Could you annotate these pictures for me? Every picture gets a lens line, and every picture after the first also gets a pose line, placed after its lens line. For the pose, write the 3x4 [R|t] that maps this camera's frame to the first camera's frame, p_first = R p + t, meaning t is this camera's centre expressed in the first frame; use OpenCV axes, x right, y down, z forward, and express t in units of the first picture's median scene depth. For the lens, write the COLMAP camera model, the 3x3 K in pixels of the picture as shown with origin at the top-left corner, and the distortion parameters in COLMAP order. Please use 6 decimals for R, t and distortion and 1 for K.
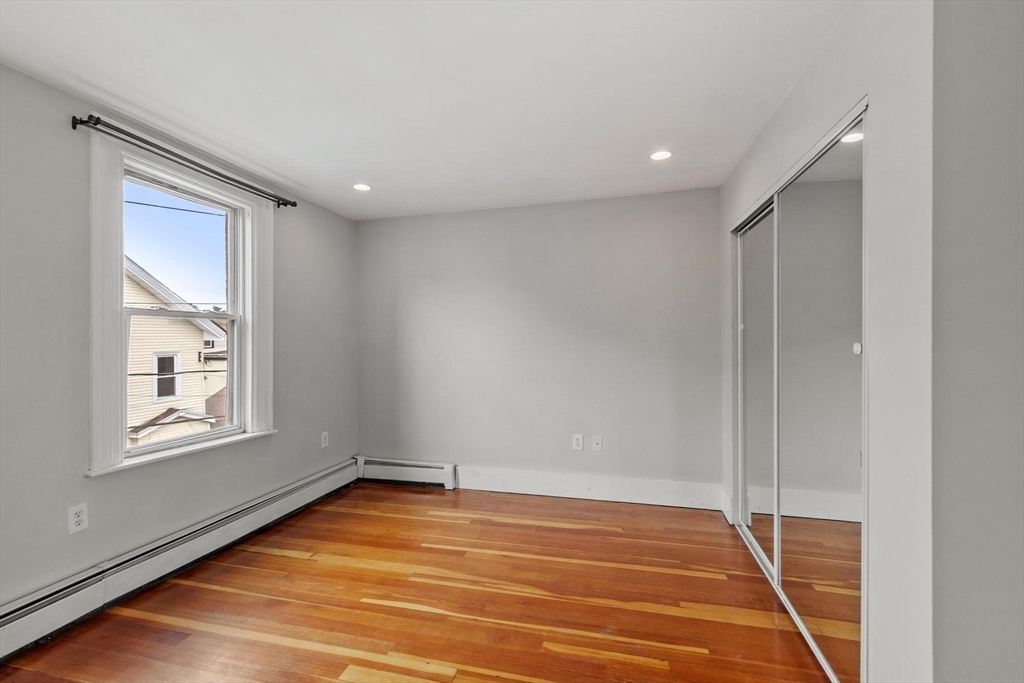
lens RADIAL K [[454.6, 0, 506.5], [0, 454.6, 339.6], [0, 0, 1]] dist [0.005001, -0.000356]
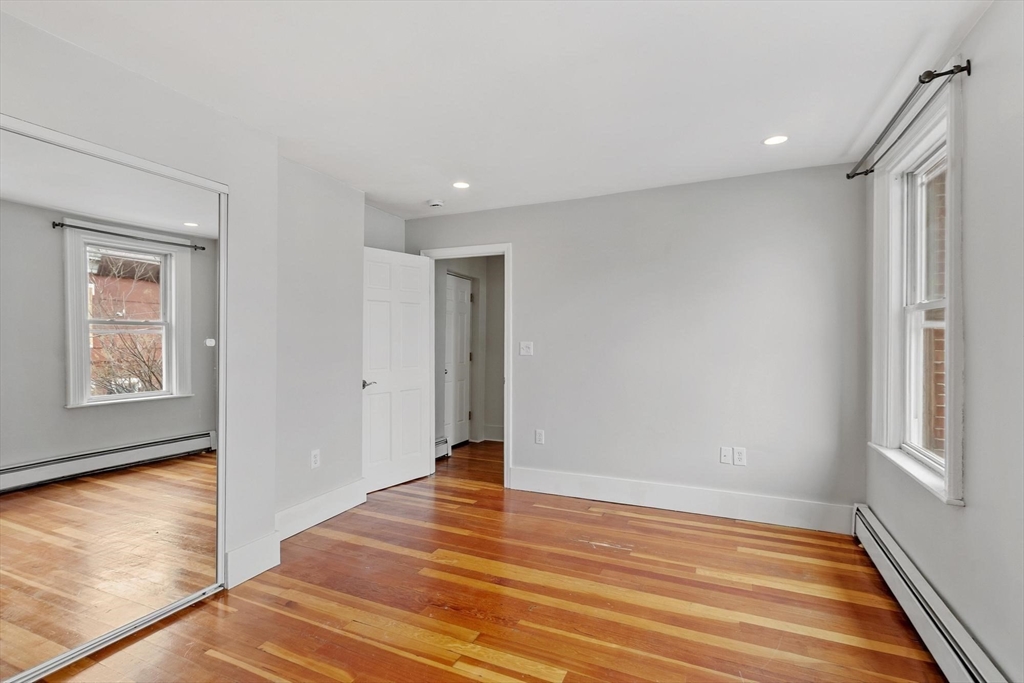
lens RADIAL K [[454.6, 0, 514.5], [0, 454.6, 343.5], [0, 0, 1]] dist [0.005001, -0.000356]
pose [[-0.984274, 0.003465, 0.176616, -0.270629], [0.002822, 0.999988, -0.003890, 0.007297], [-0.176628, -0.003330, -0.984272, 1.258050]]
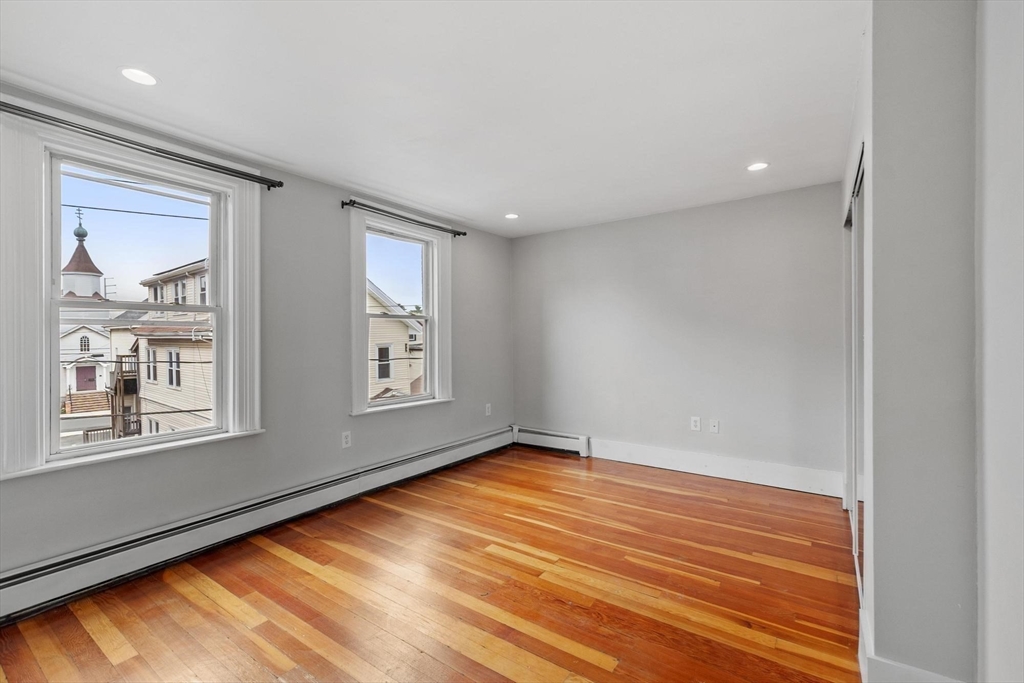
lens RADIAL K [[454.6, 0, 514.4], [0, 454.6, 339.2], [0, 0, 1]] dist [0.005001, -0.000356]
pose [[0.936580, 0.000507, -0.350453, 0.170844], [0.004122, 0.999914, 0.012462, 0.002299], [0.350429, -0.013116, 0.936497, -0.259943]]
